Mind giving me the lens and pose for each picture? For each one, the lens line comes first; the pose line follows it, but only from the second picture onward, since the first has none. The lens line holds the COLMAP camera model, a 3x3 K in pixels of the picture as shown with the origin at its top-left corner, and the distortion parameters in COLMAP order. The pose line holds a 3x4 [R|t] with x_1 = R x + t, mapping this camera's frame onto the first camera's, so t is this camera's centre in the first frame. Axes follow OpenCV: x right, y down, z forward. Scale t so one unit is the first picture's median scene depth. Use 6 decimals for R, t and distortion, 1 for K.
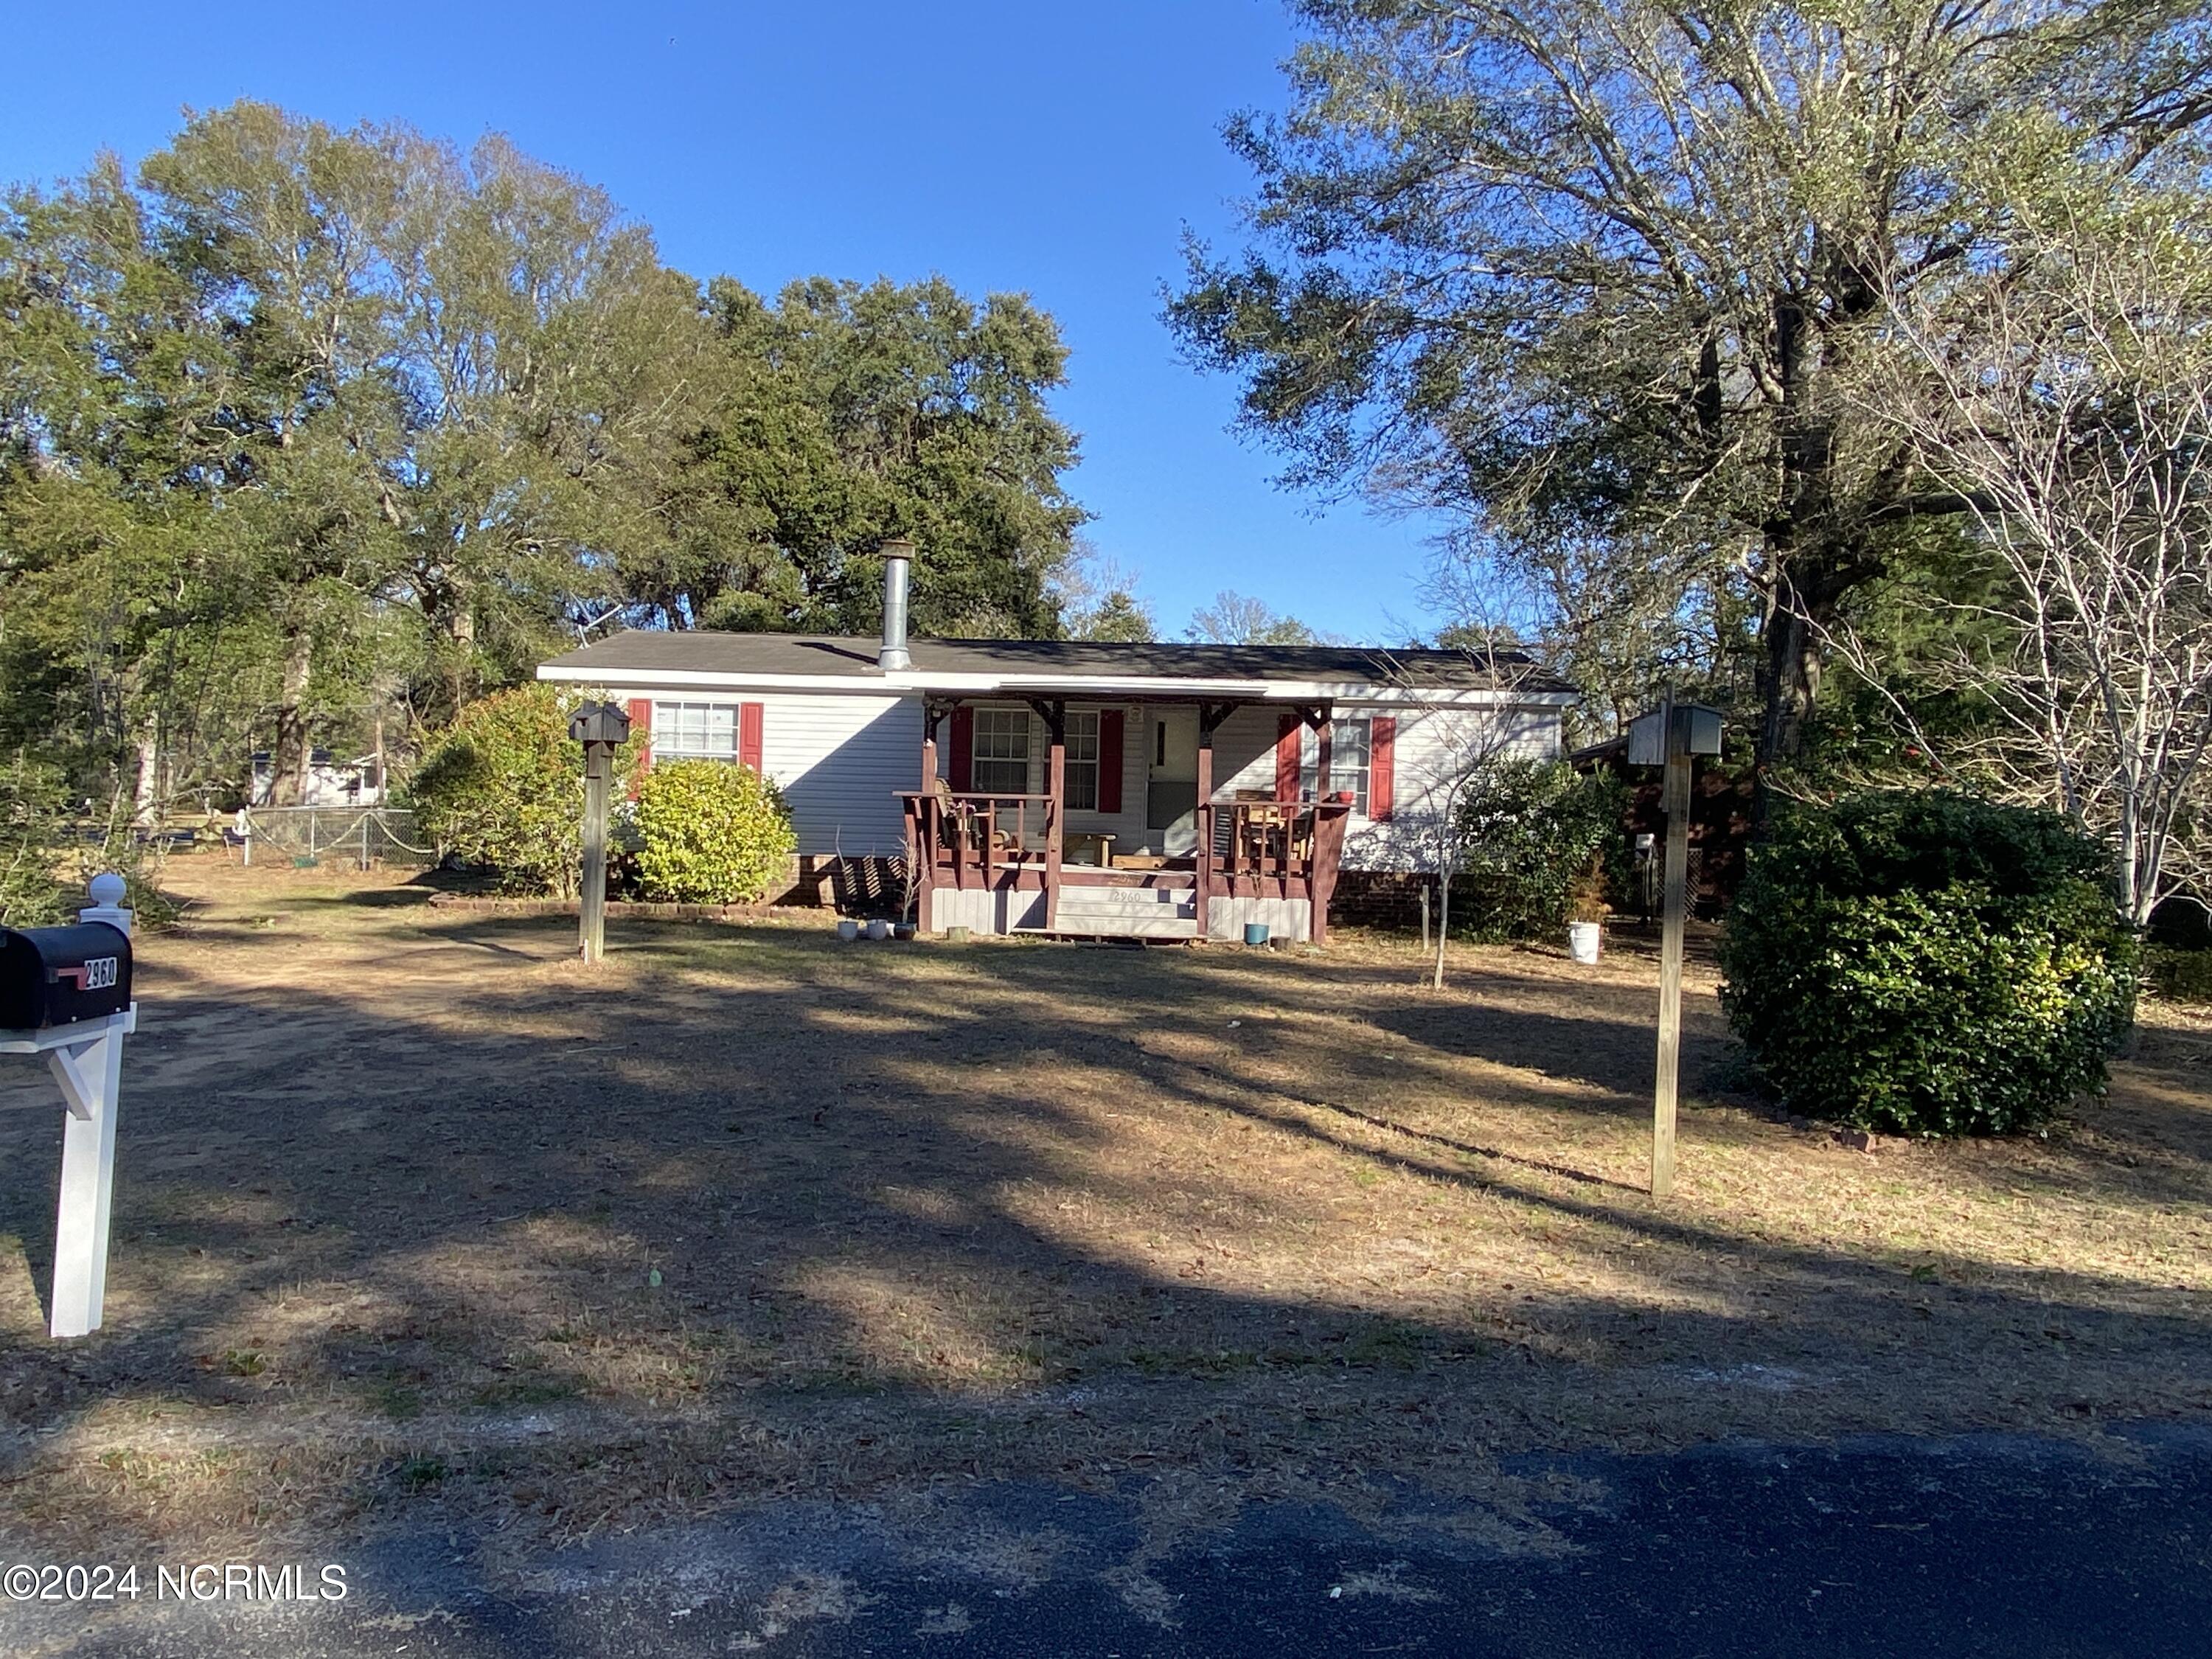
lens RADIAL K [[1570.7, 0, 1106.0], [0, 1570.7, 829.5], [0, 0, 1]] dist [0.073061, 0.000210]
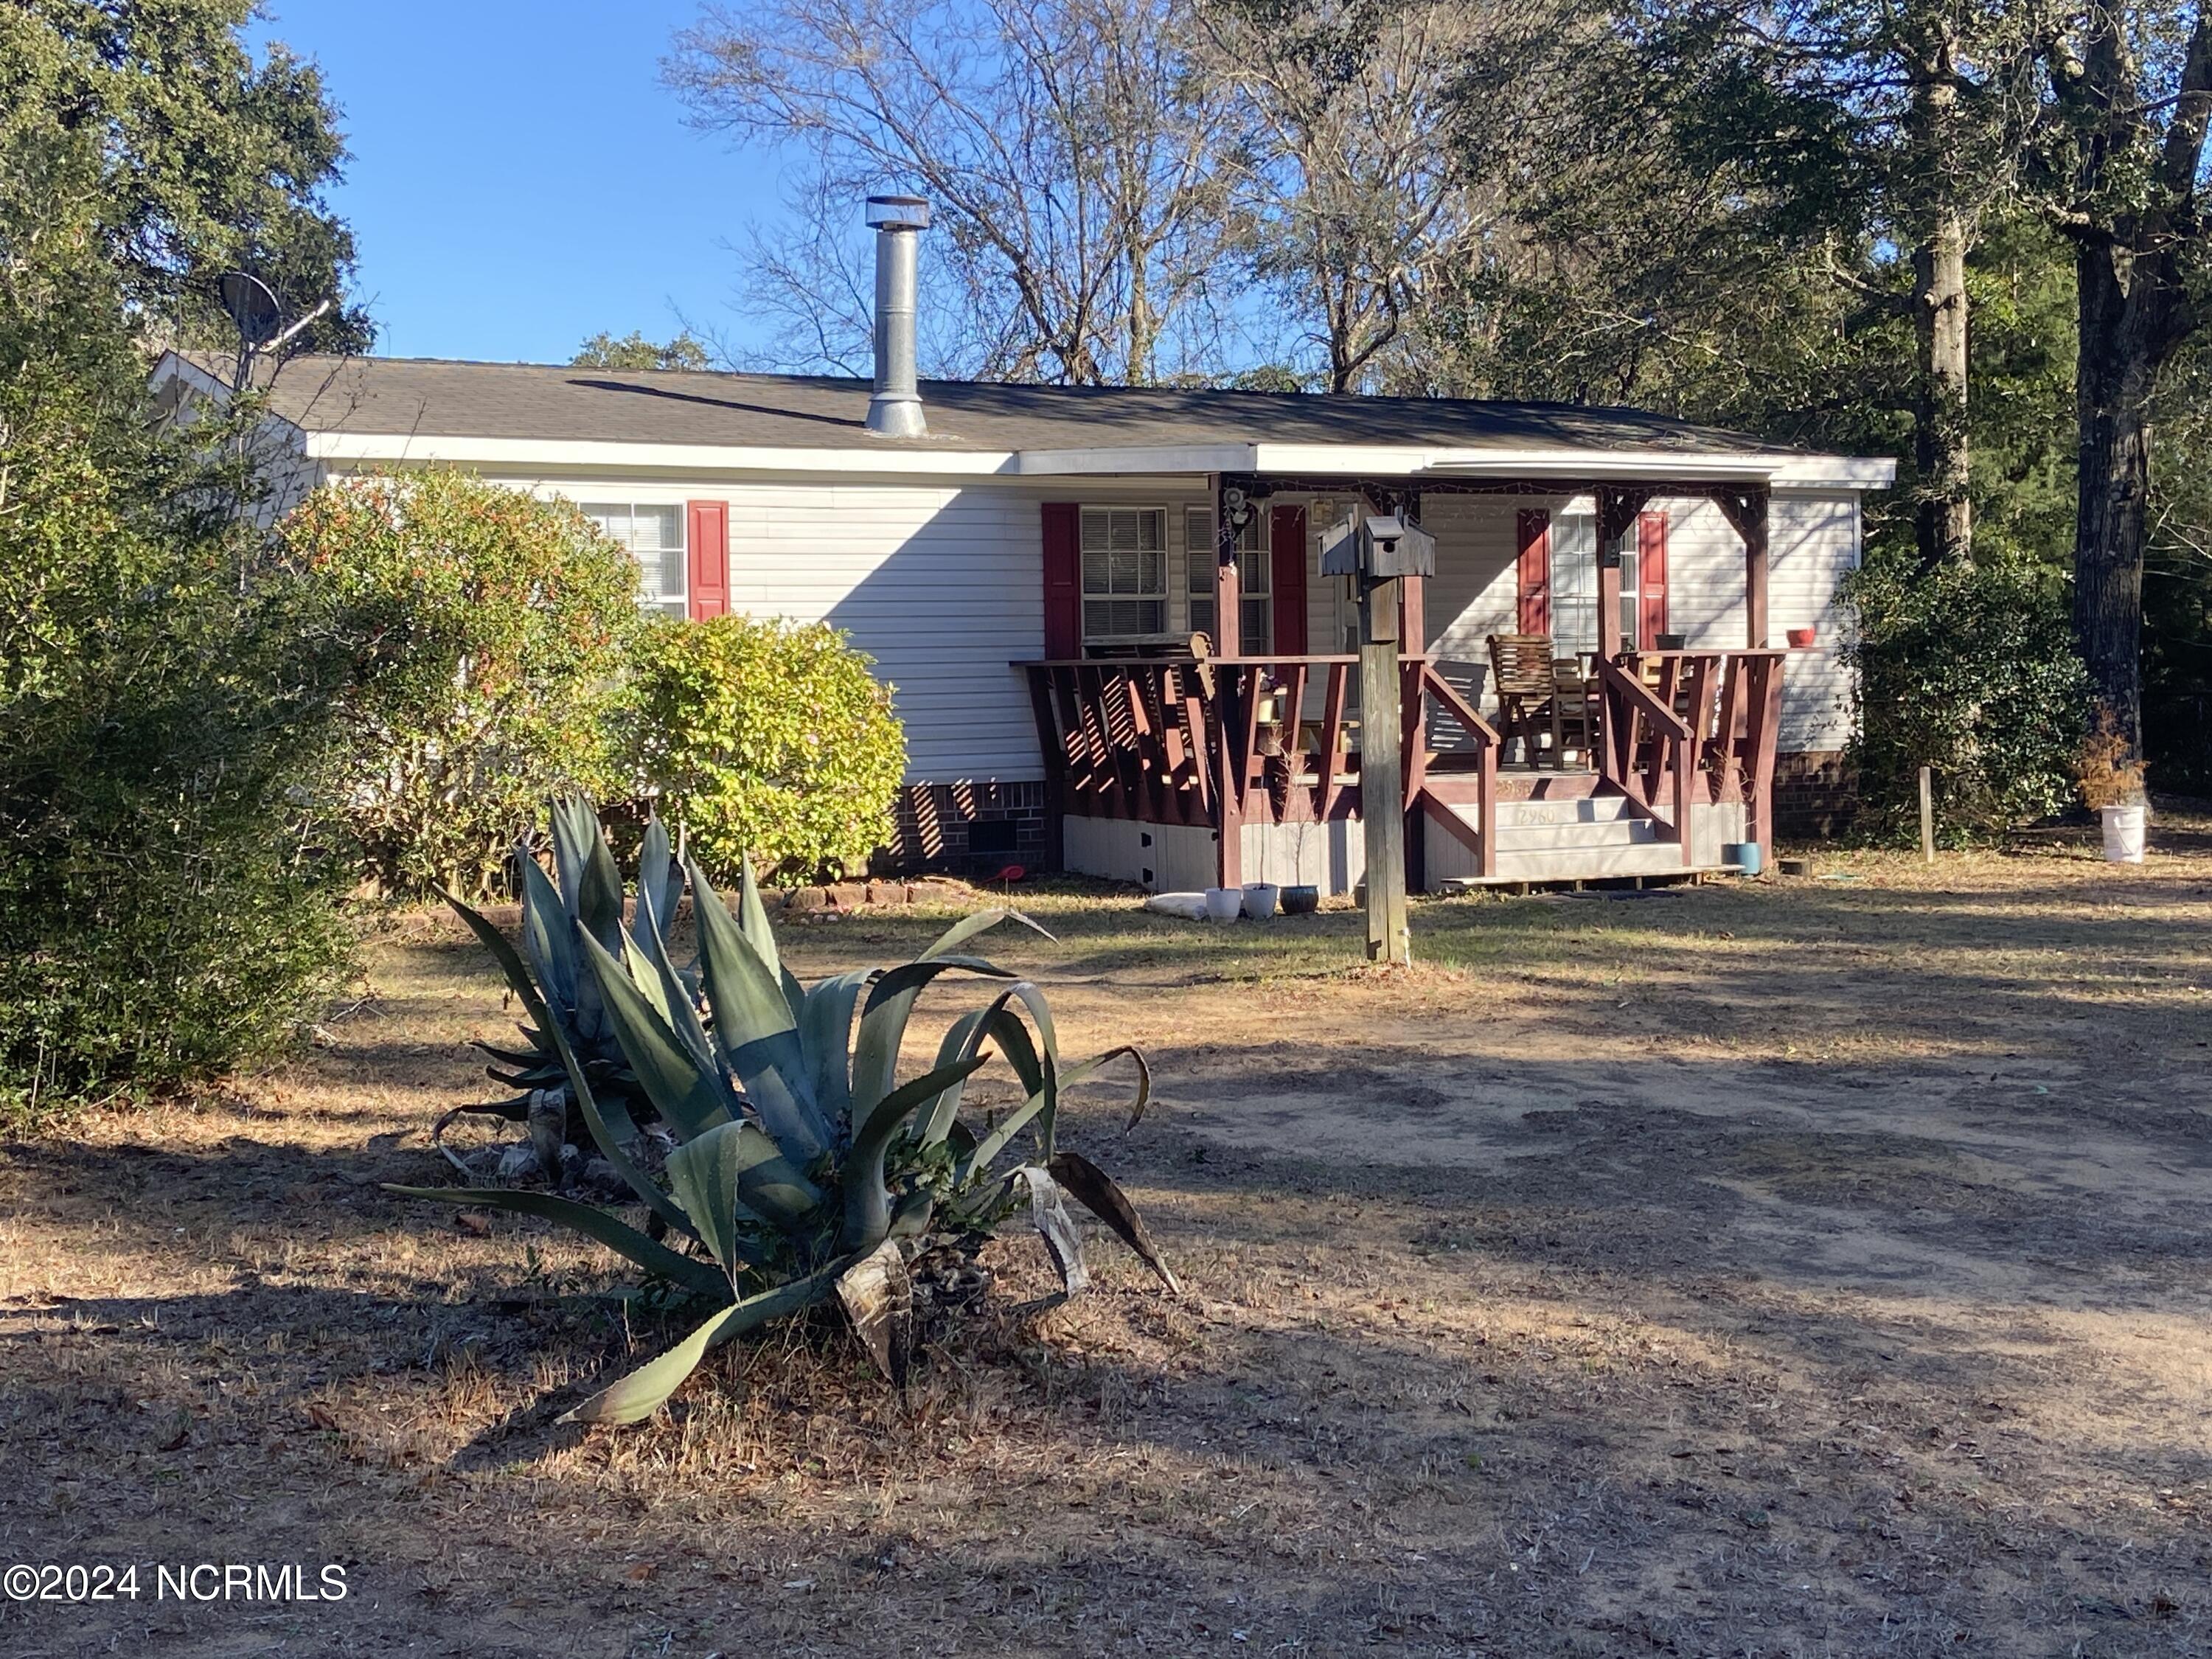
lens RADIAL K [[2967.2, 0, 1106.0], [0, 2967.2, 829.5], [0, 0, 1]] dist [0.082622, 0.042055]
pose [[0.859779, -0.068503, 0.506052, -0.628022], [0.049184, 0.997463, 0.051460, -0.016840], [-0.508293, -0.019355, 0.860967, 0.087939]]
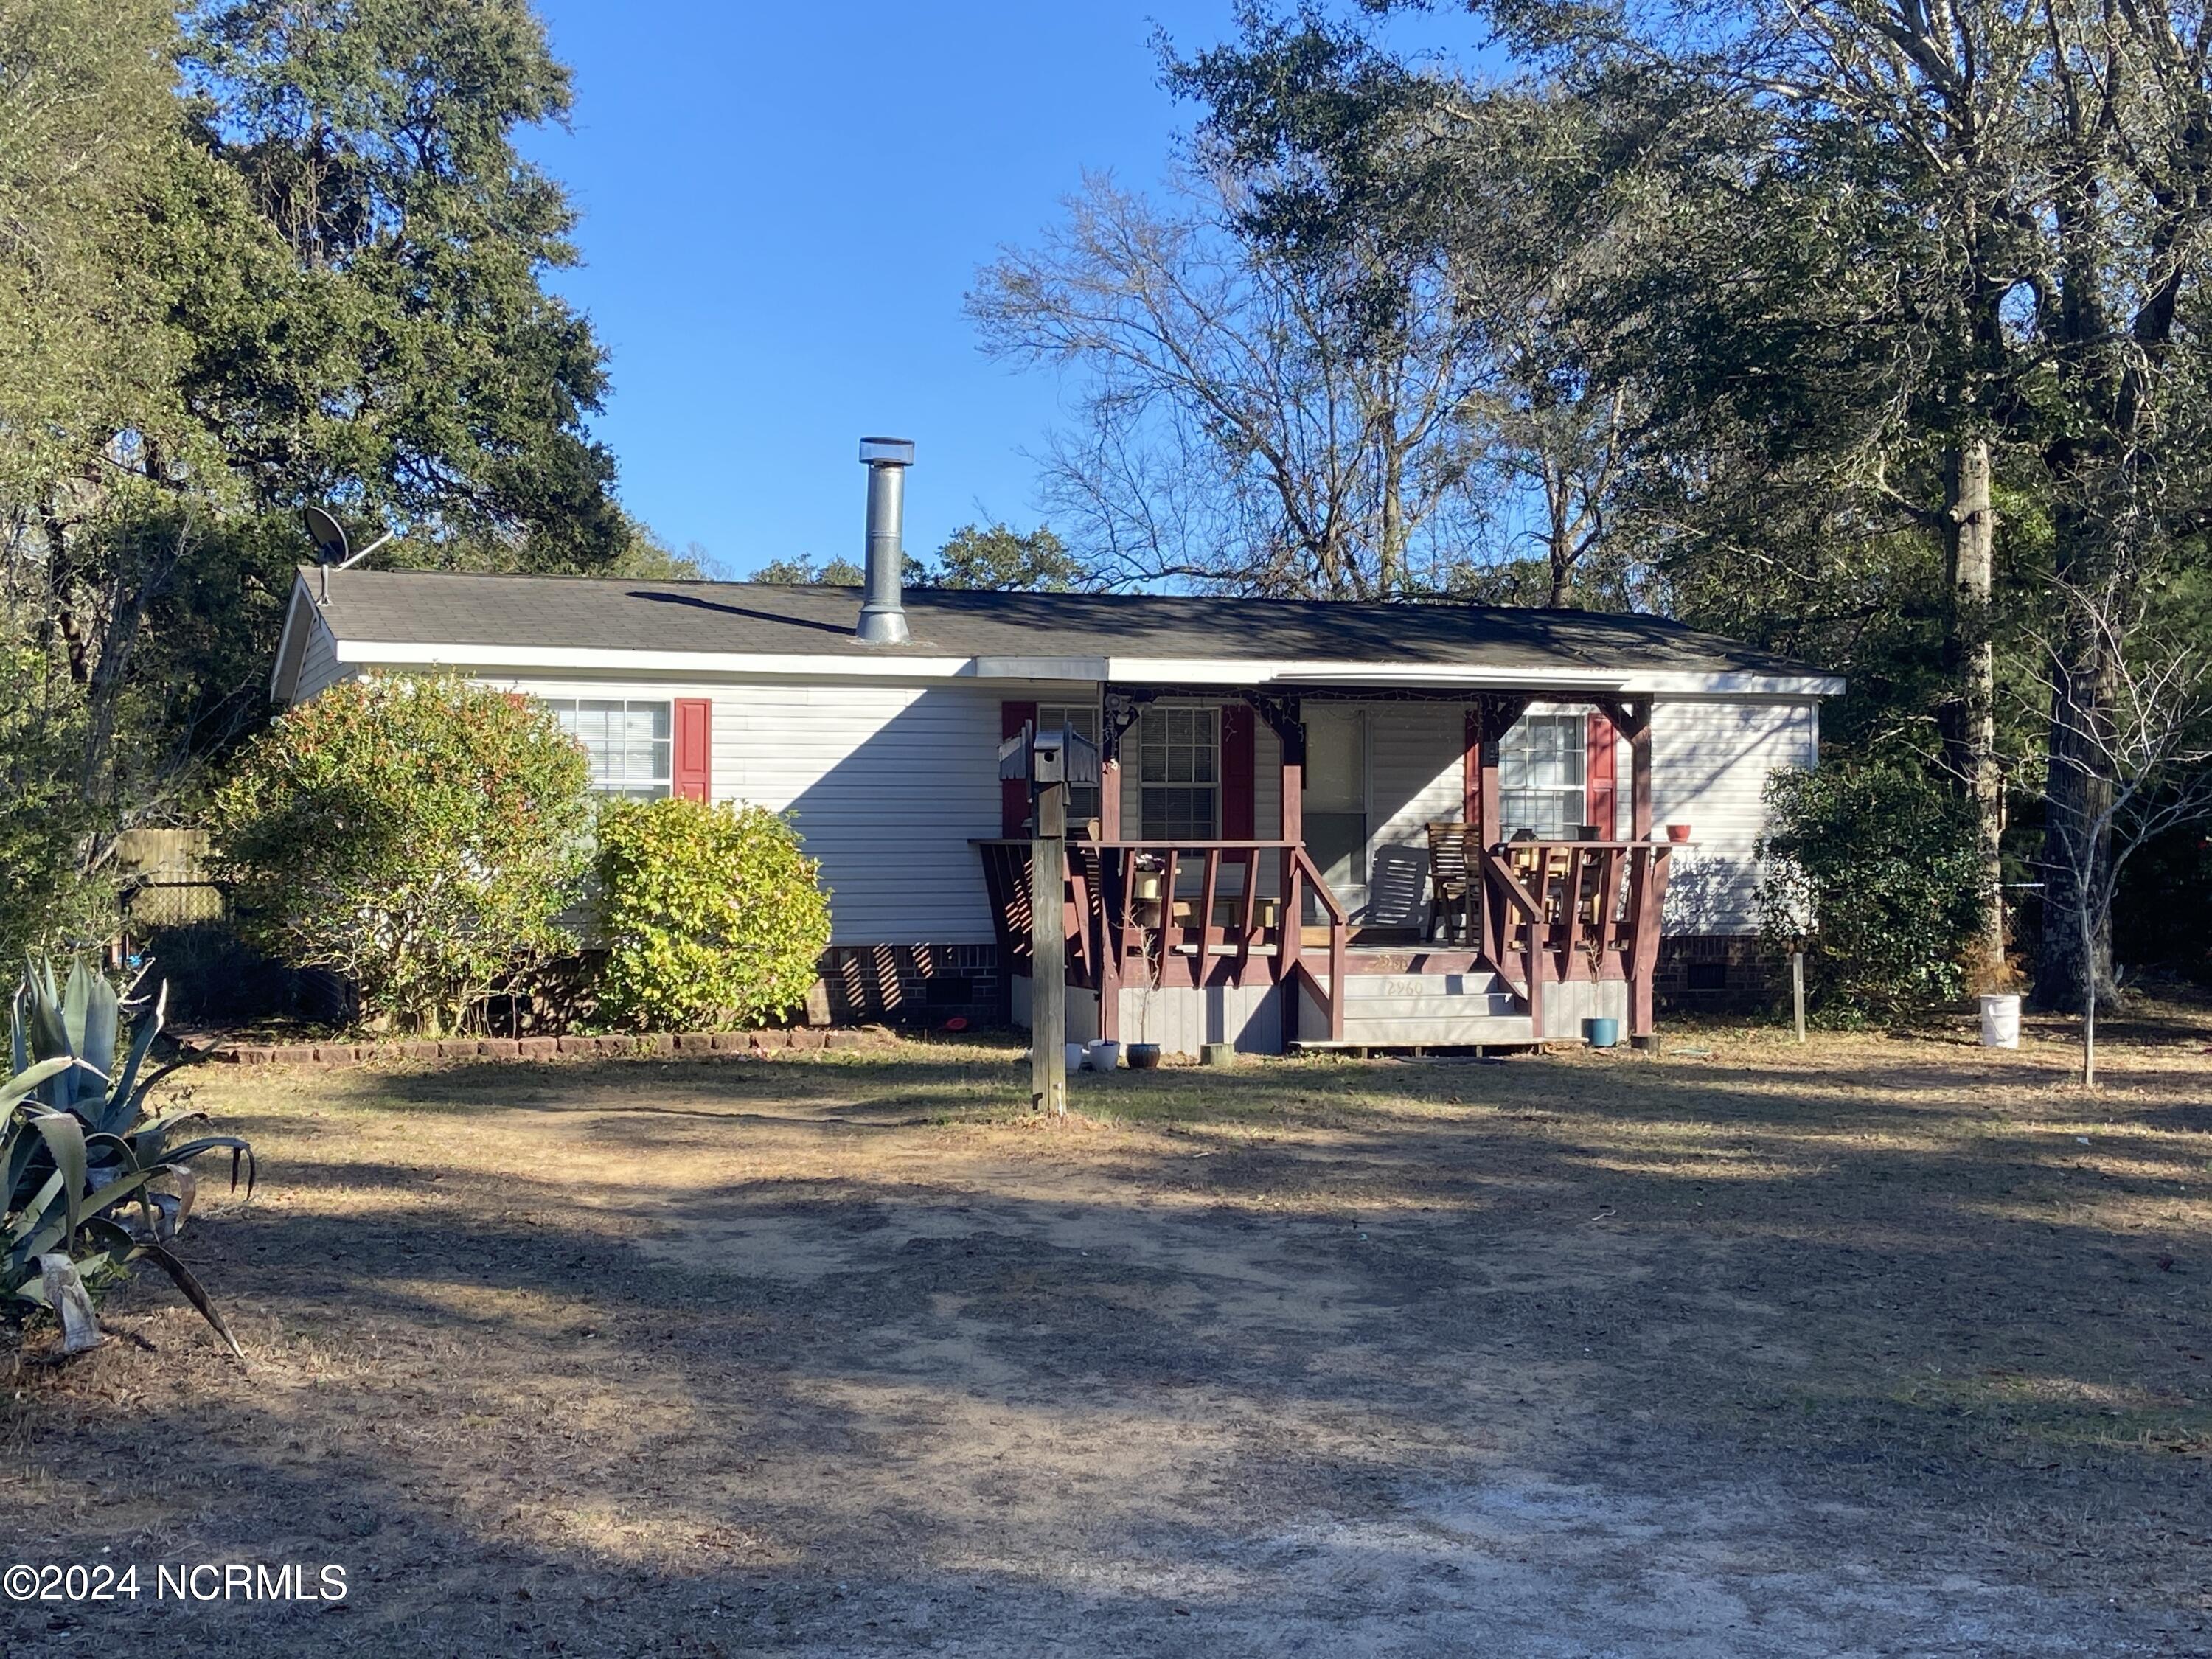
lens RADIAL K [[2801.0, 0, 1106.0], [0, 2801.0, 829.5], [0, 0, 1]] dist [0.103142, 0.076144]
pose [[0.931264, -0.024450, 0.363525, -0.480689], [0.029398, 0.999535, -0.008083, -0.016991], [-0.363158, 0.018214, 0.931549, -0.068011]]
